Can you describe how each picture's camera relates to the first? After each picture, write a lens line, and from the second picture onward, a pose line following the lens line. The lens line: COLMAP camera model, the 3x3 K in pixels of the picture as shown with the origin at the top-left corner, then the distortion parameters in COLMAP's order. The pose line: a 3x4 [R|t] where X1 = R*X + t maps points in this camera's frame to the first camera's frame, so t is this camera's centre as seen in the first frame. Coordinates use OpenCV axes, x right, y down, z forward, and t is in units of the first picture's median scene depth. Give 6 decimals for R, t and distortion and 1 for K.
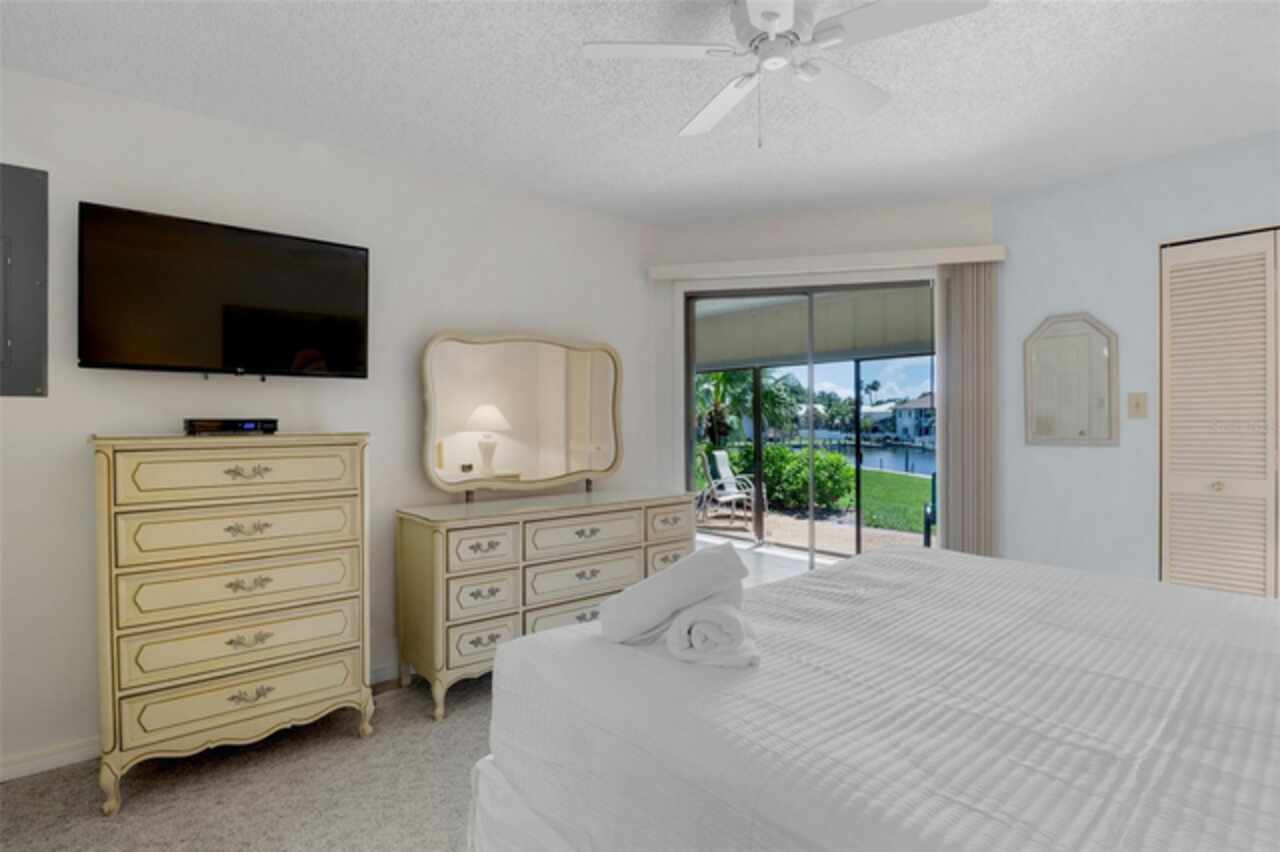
lens RADIAL K [[634.8, 0, 630.6], [0, 634.8, 428.0], [0, 0, 1]] dist [-0.010192, -0.001264]
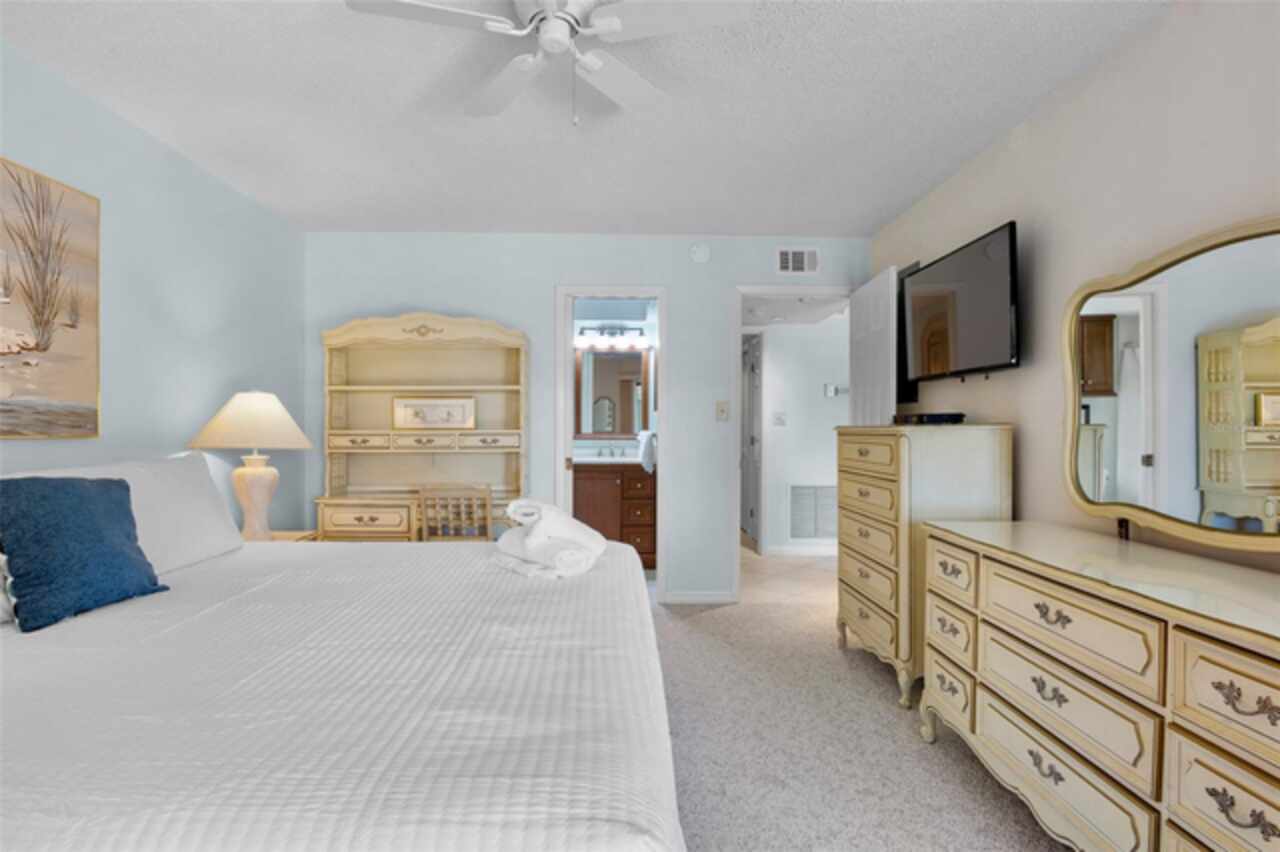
lens RADIAL K [[634.8, 0, 639.0], [0, 634.8, 430.5], [0, 0, 1]] dist [-0.010192, -0.001264]
pose [[-0.625199, 0.010956, -0.780388, 0.581752], [0.002616, 0.999925, 0.011942, 0.002428], [0.780461, 0.005425, -0.625181, 1.093733]]
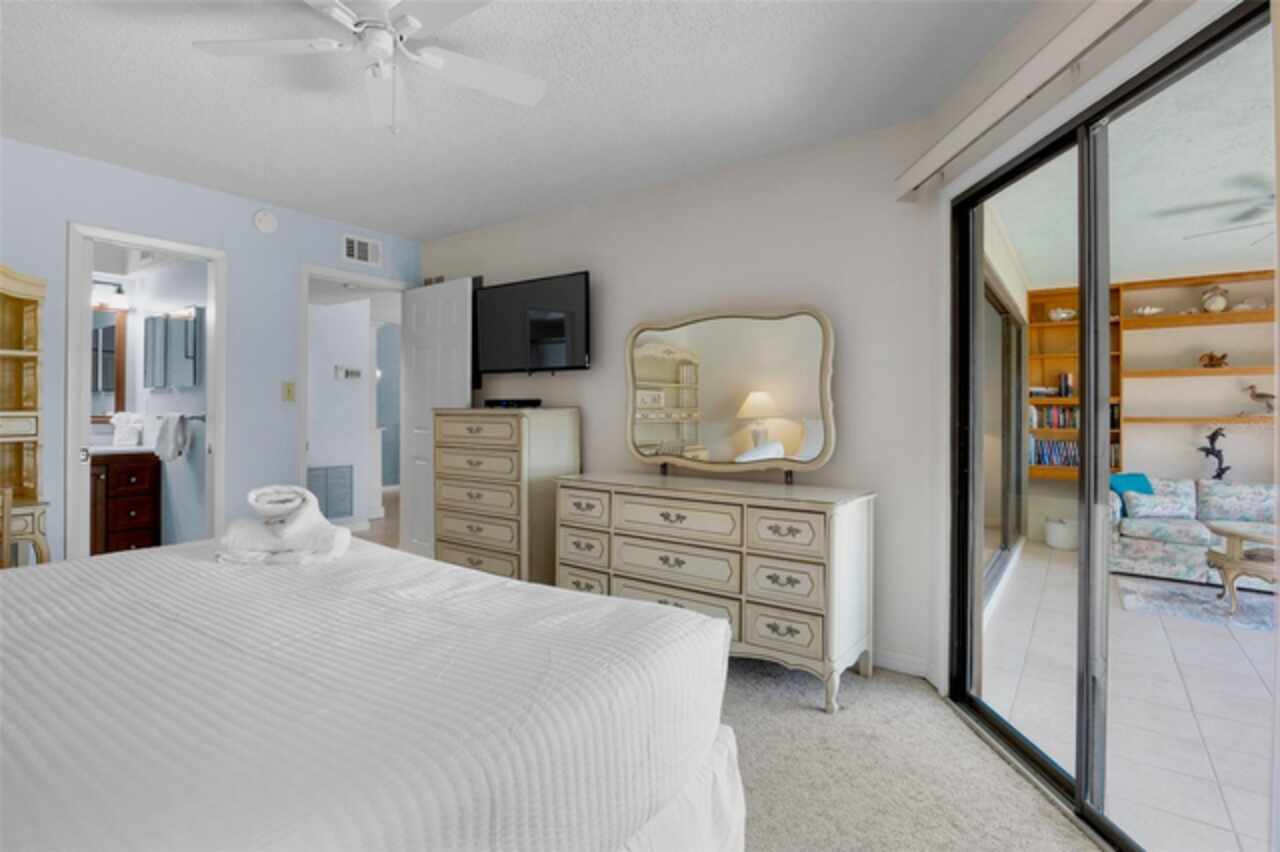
lens RADIAL K [[634.8, 0, 633.8], [0, 634.8, 406.8], [0, 0, 1]] dist [-0.010192, -0.001264]
pose [[0.239720, 0.003470, -0.970836, 0.854718], [-0.007673, 0.999969, 0.001680, 0.000493], [0.970812, 0.007047, 0.239740, 0.739992]]
